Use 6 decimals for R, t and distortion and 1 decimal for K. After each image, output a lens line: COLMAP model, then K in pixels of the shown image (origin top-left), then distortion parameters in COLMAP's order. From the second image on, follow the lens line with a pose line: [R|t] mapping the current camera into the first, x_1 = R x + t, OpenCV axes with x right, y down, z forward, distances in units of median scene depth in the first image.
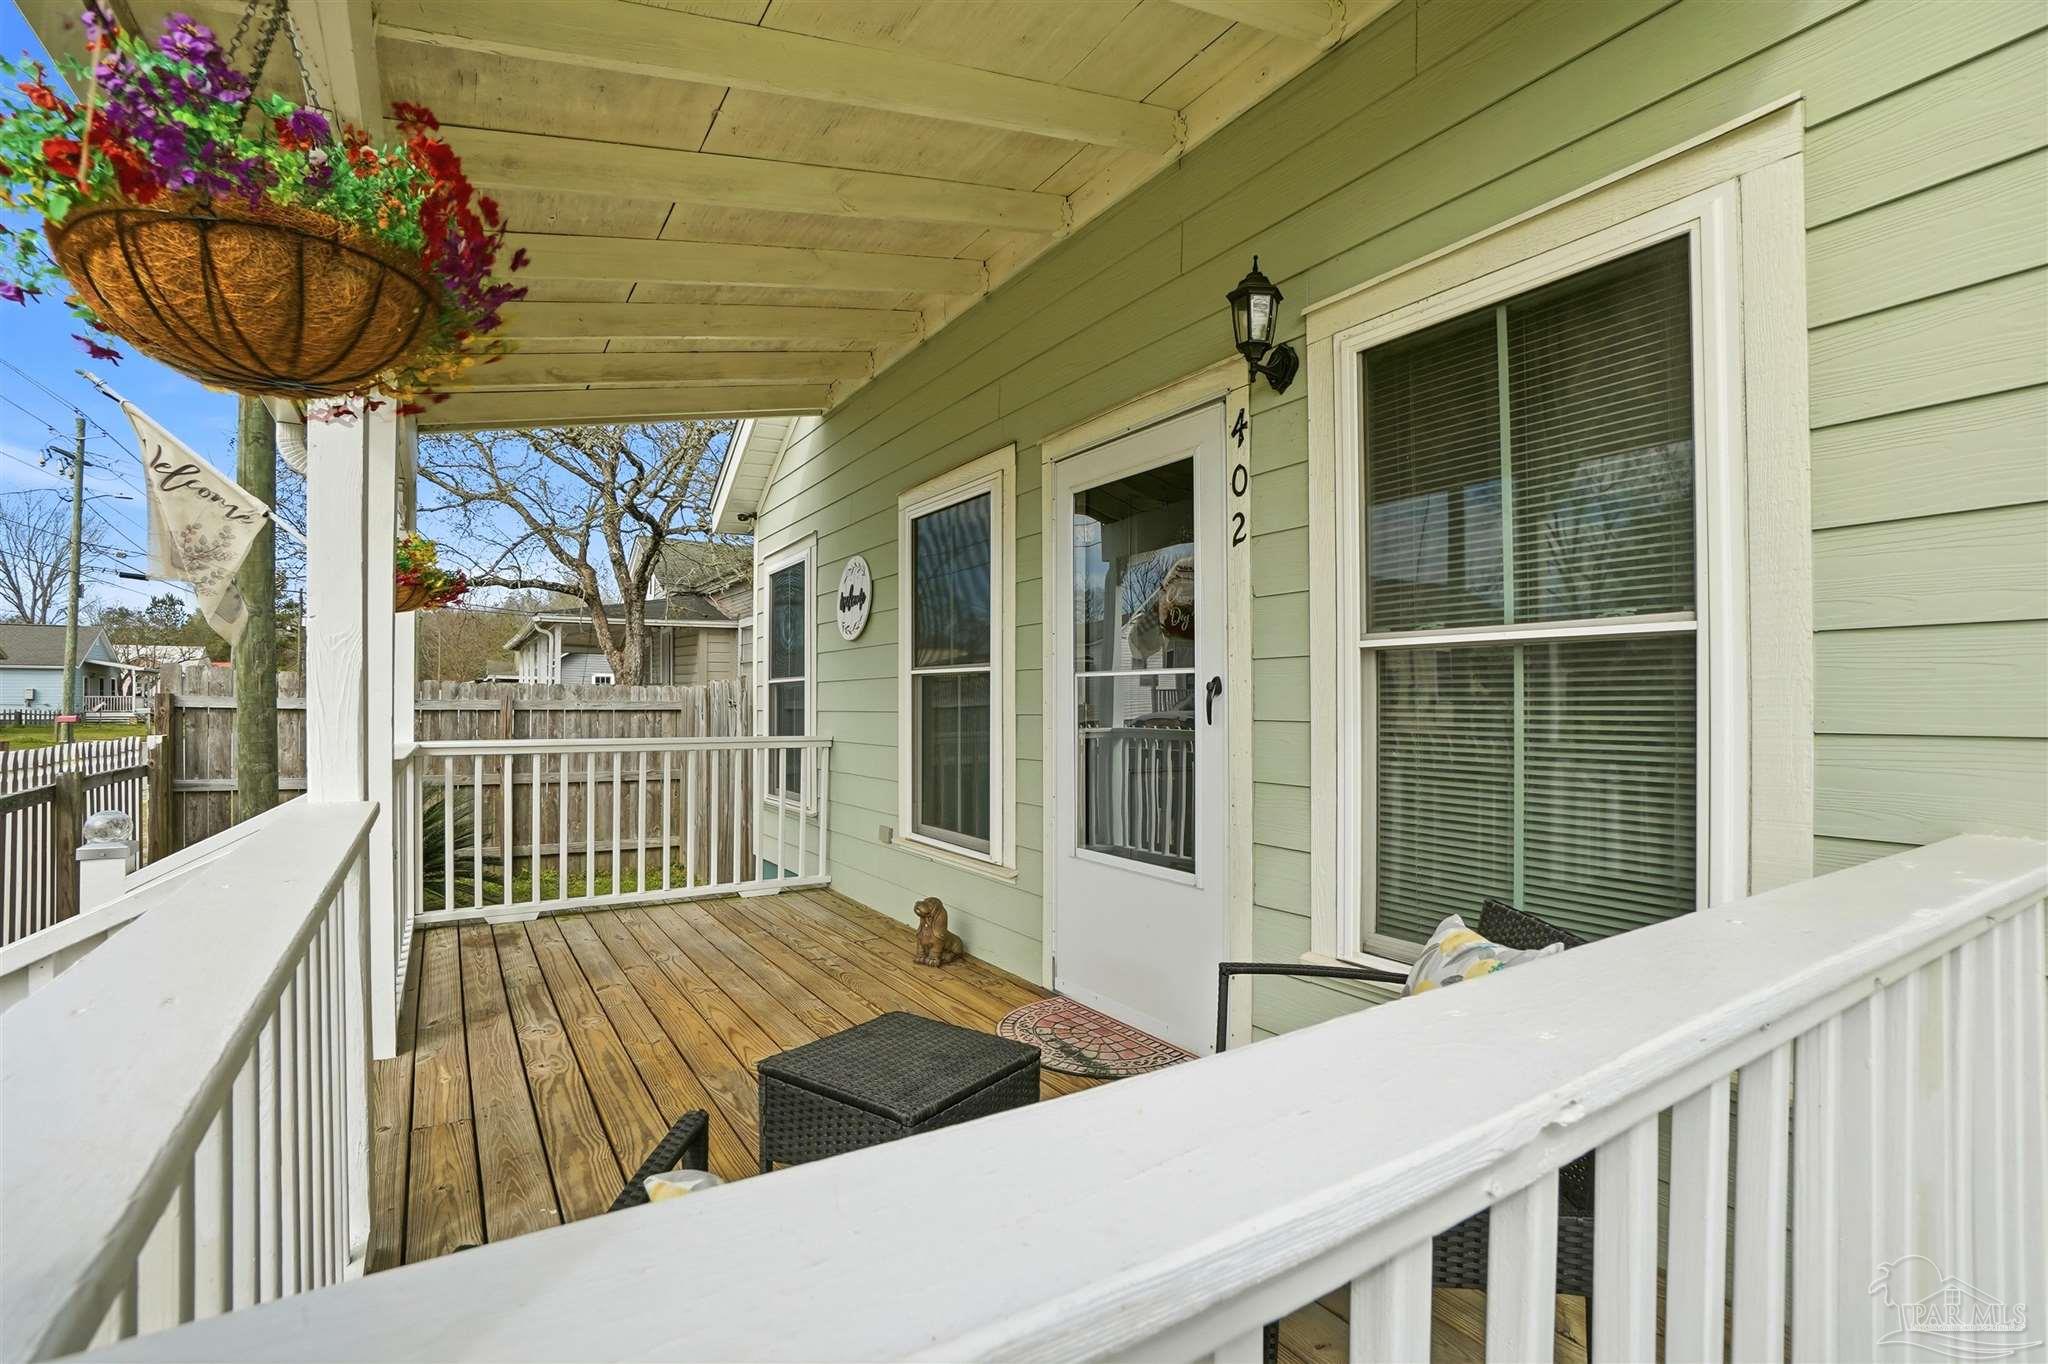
lens RADIAL K [[910.8, 0, 1015.7], [0, 910.8, 693.8], [0, 0, 1]] dist [-0.057297, 0.016860]
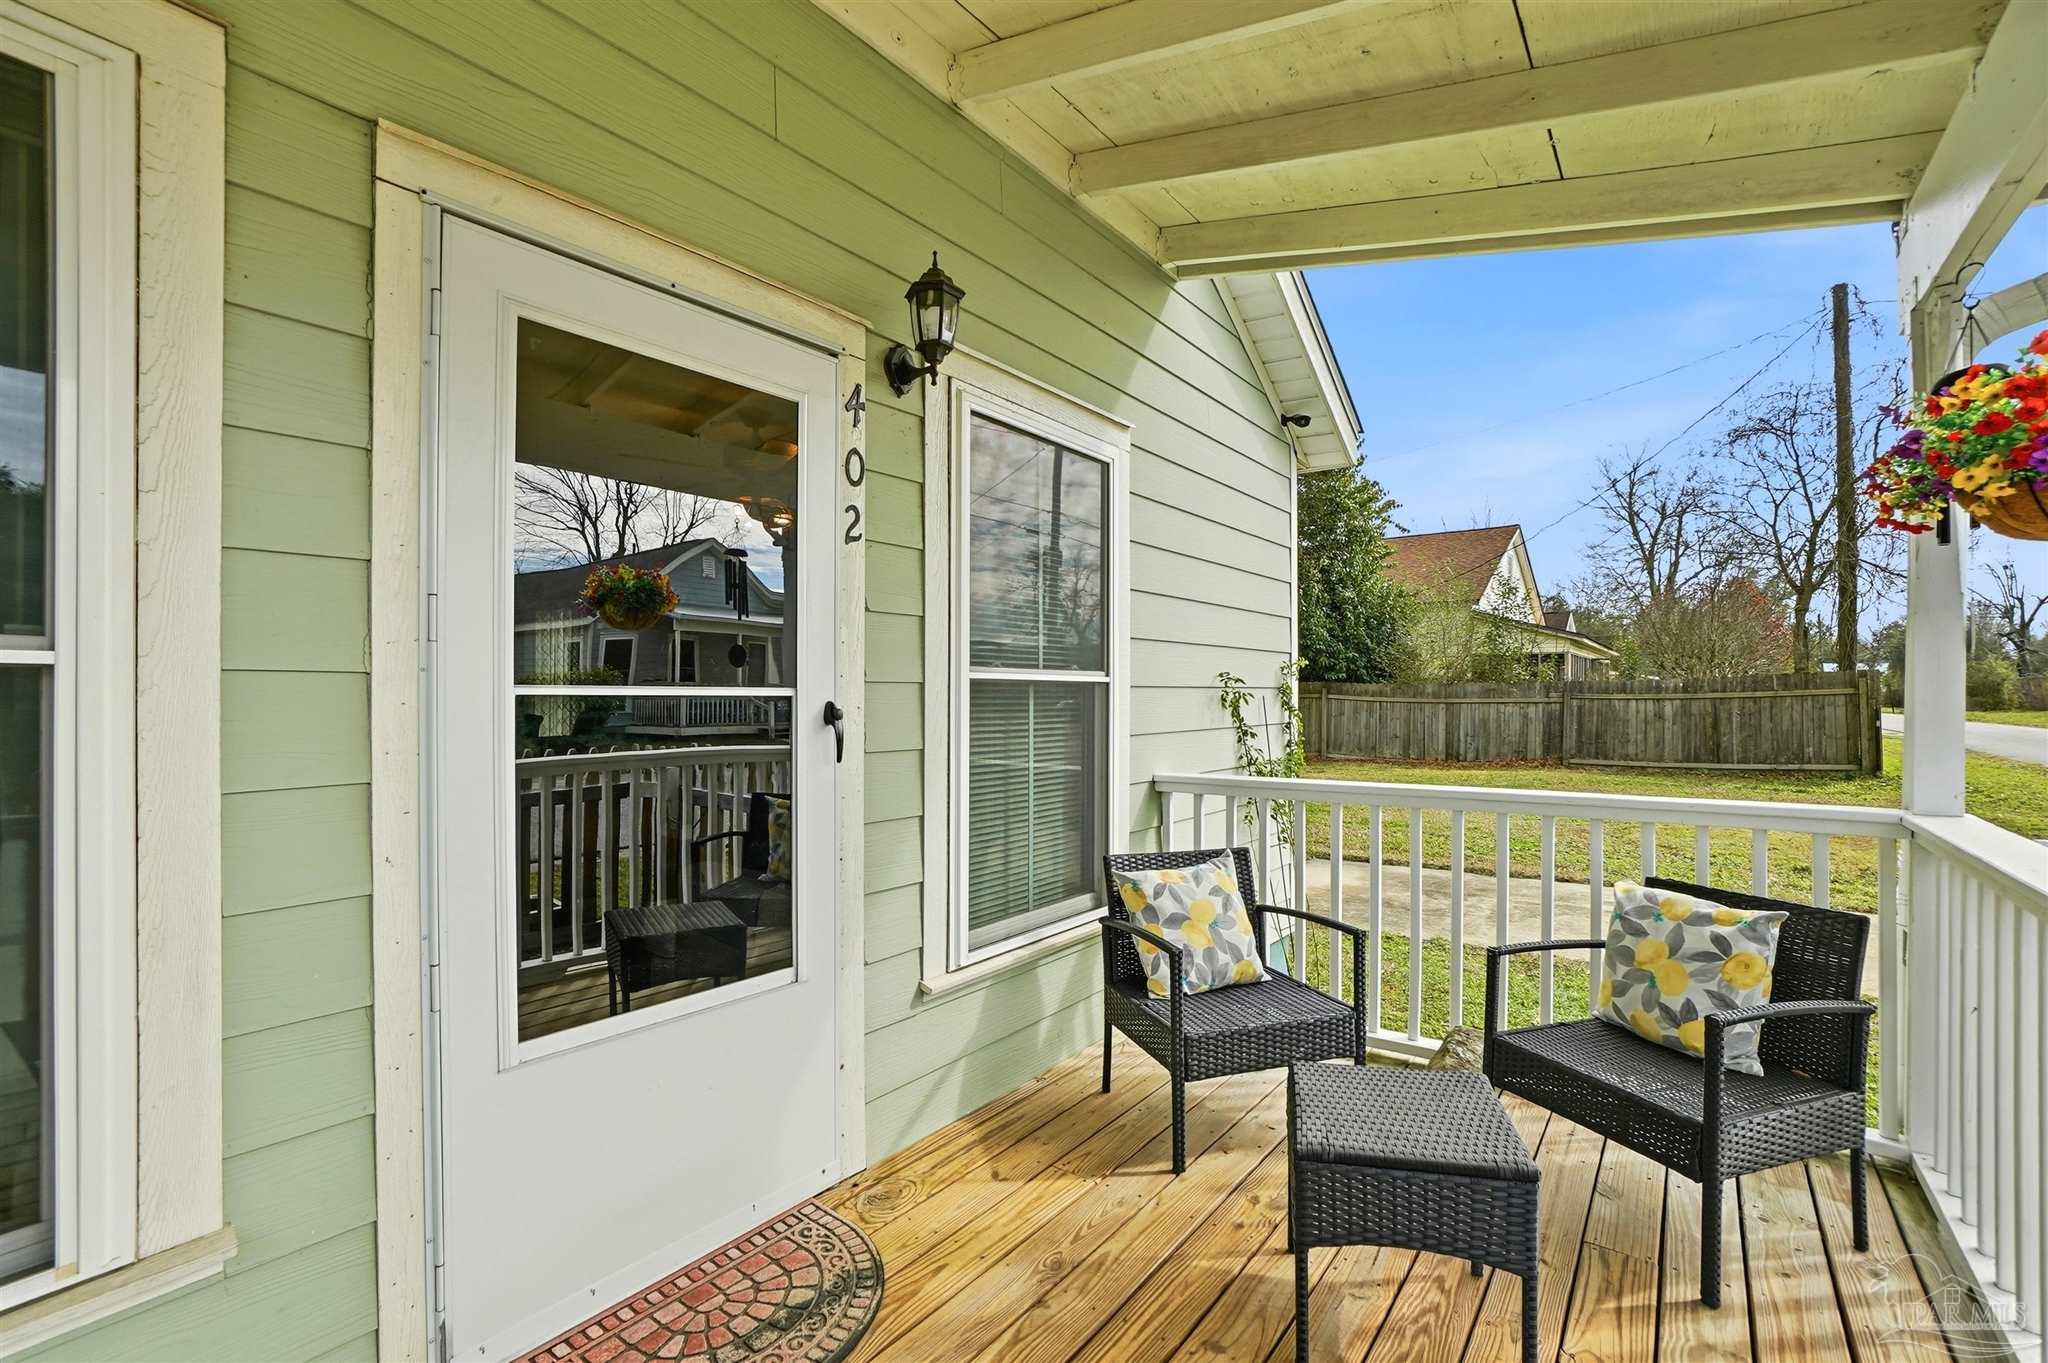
lens RADIAL K [[910.8, 0, 1015.7], [0, 910.8, 693.3], [0, 0, 1]] dist [-0.057297, 0.016860]
pose [[-0.340739, 0.001661, 0.940157, -0.591858], [-0.008545, 0.999952, -0.004864, -0.023745], [-0.940119, -0.009691, -0.340708, 1.143593]]
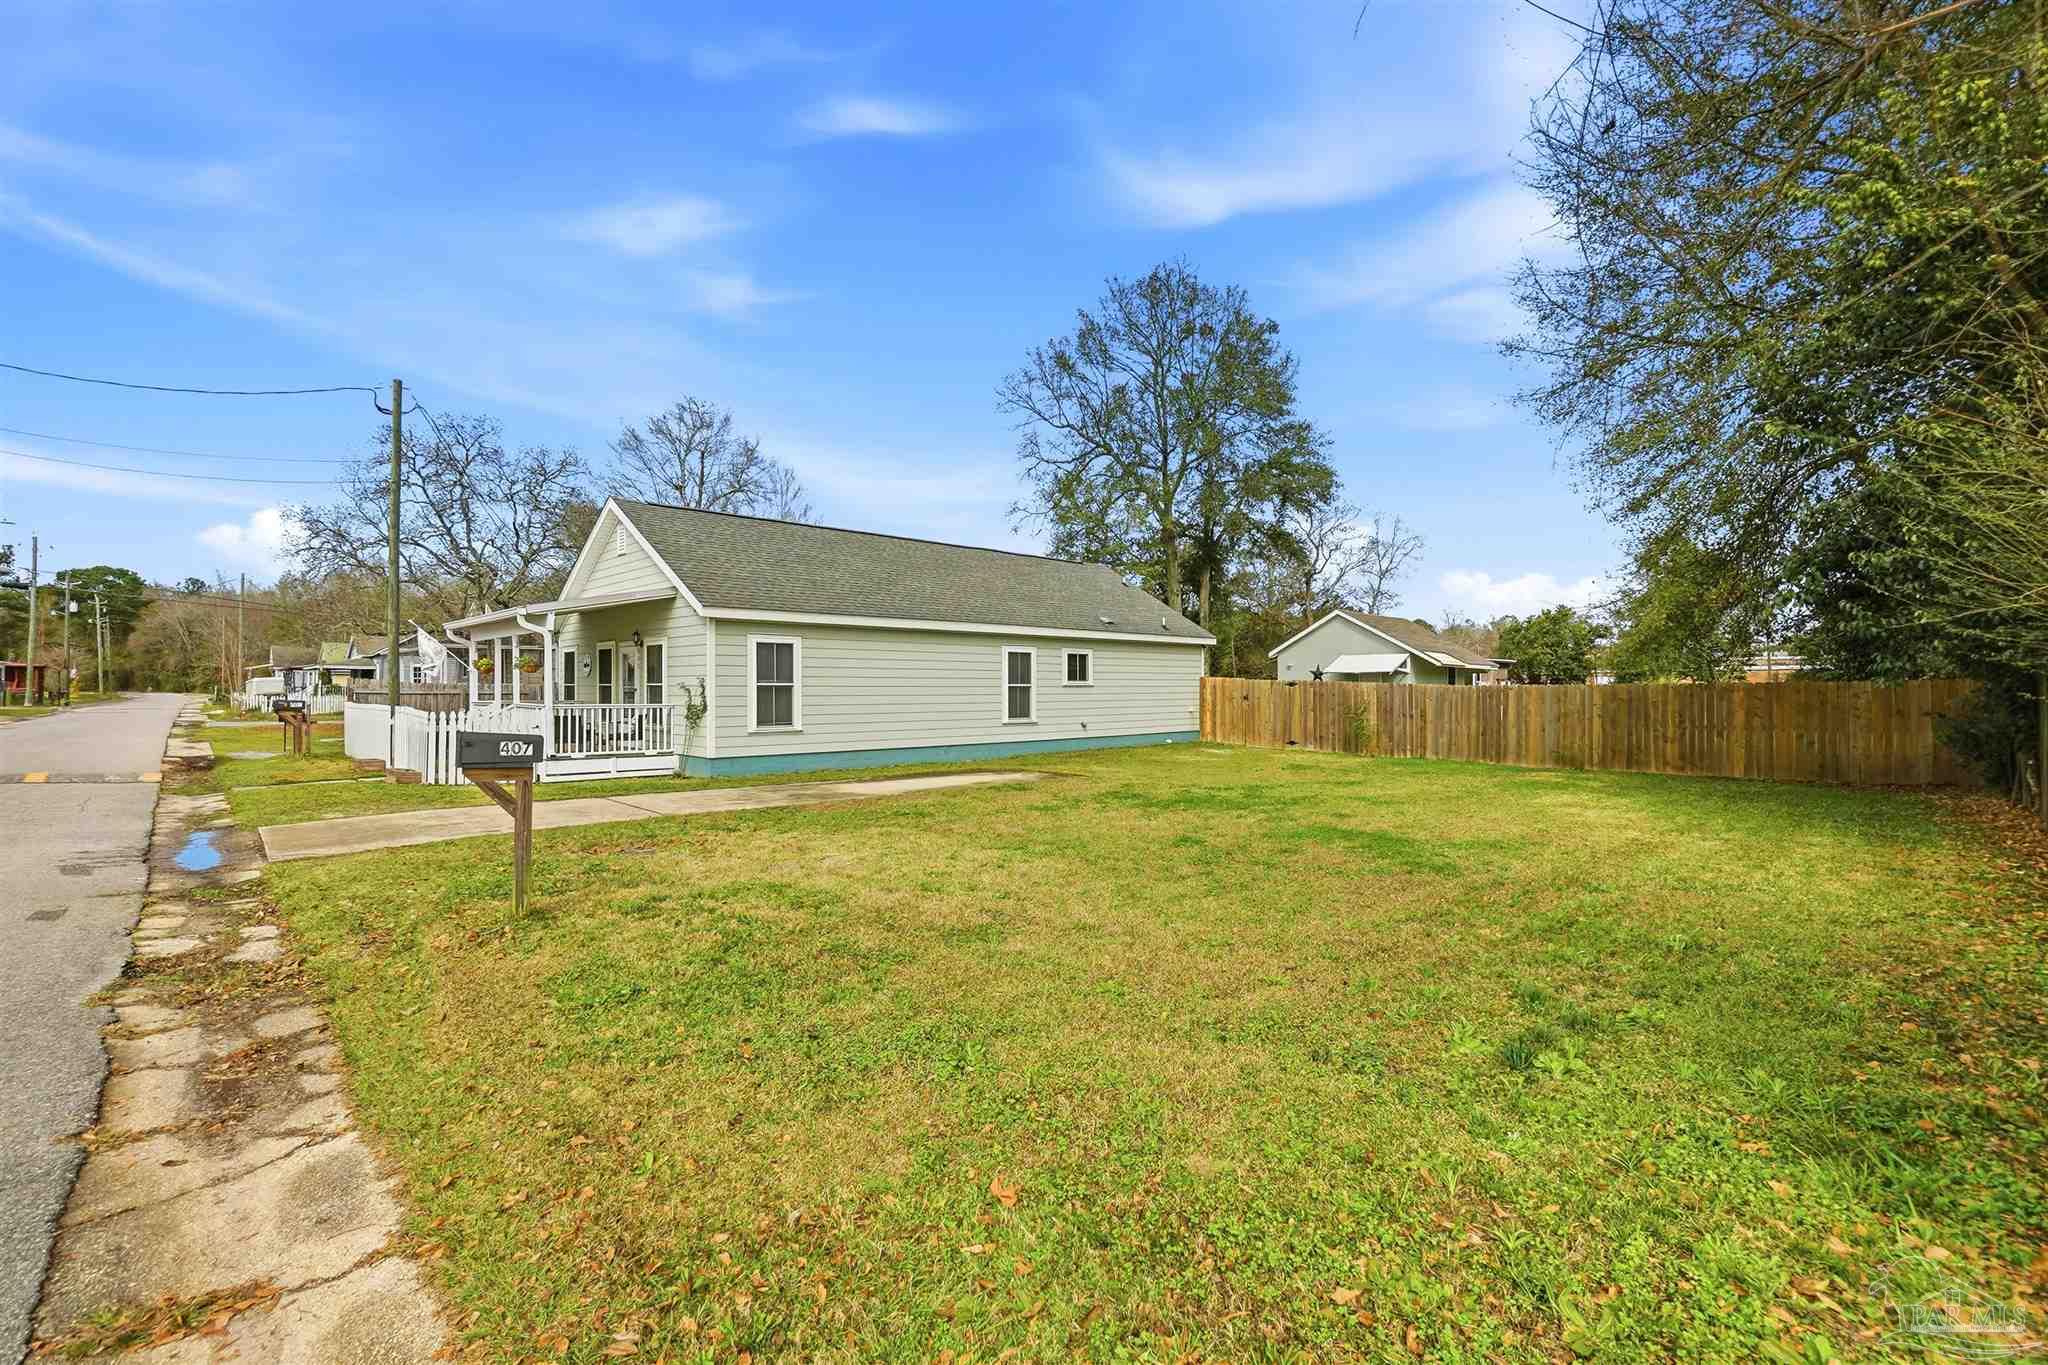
lens RADIAL K [[901.4, 0, 1024.0], [0, 901.4, 682.5], [0, 0, 1]] dist [-0.046971, 0.000378]
pose [[0.979419, 0.002121, 0.201827, 1.697054], [-0.002880, 0.999990, 0.003467, -0.092420], [-0.201818, -0.003977, 0.979415, -6.007538]]
